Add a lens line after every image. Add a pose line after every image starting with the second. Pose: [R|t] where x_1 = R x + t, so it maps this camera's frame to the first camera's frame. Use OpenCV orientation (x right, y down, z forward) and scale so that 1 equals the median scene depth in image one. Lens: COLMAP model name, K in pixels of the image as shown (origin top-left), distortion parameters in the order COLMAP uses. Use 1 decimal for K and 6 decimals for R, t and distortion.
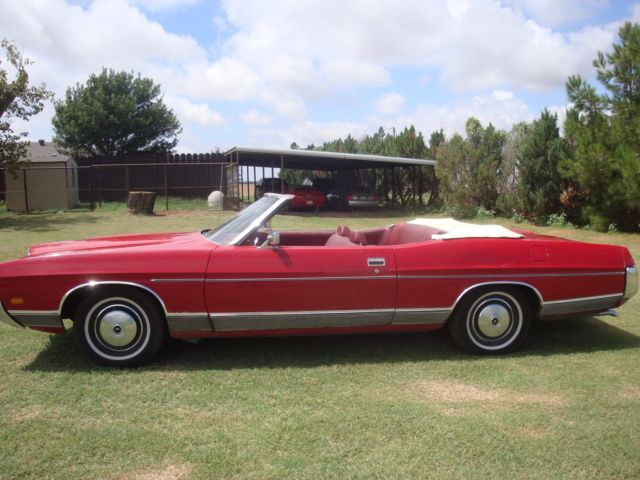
lens RADIAL K [[579.6, 0, 327.3], [0, 579.6, 241.7], [0, 0, 1]] dist [-0.154096, 0.138205]
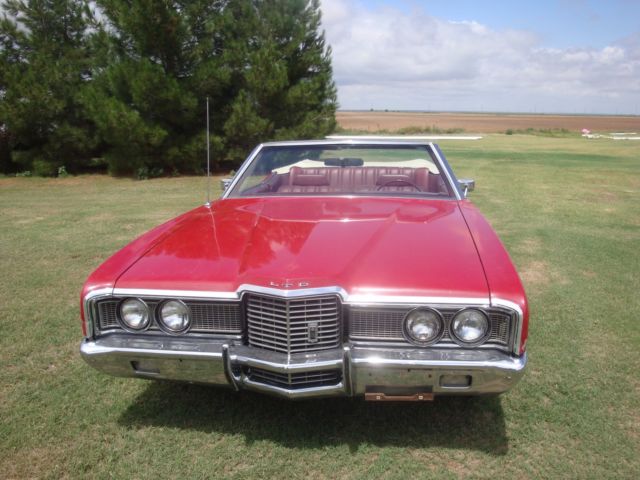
lens RADIAL K [[579.6, 0, 320.2], [0, 579.6, 239.9], [0, 0, 1]] dist [-0.154096, 0.138205]
pose [[0.271436, -0.206181, 0.940113, -0.218447], [0.107367, 0.977174, 0.183309, -0.026656], [-0.956449, 0.051180, 0.287378, 0.202257]]
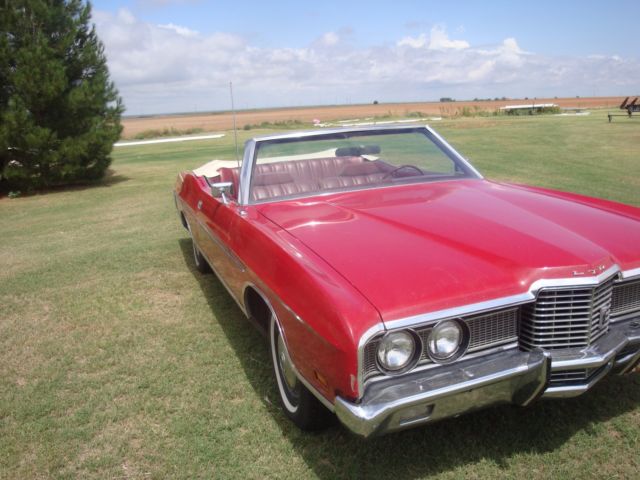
lens RADIAL K [[579.6, 0, 323.8], [0, 579.6, 246.3], [0, 0, 1]] dist [-0.154096, 0.138205]
pose [[-0.234290, -0.215916, 0.947886, -0.197903], [0.155869, 0.954068, 0.255850, -0.035839], [-0.959590, 0.207689, -0.189874, 0.310775]]
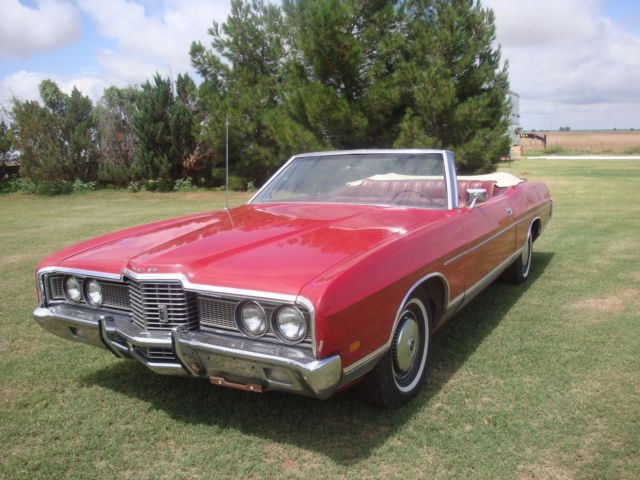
lens RADIAL K [[579.6, 0, 332.0], [0, 579.6, 242.8], [0, 0, 1]] dist [-0.154096, 0.138205]
pose [[0.621753, -0.155125, 0.767697, -0.184883], [0.114083, 0.987673, 0.107180, -0.011860], [-0.774860, 0.020942, 0.631786, 0.120298]]
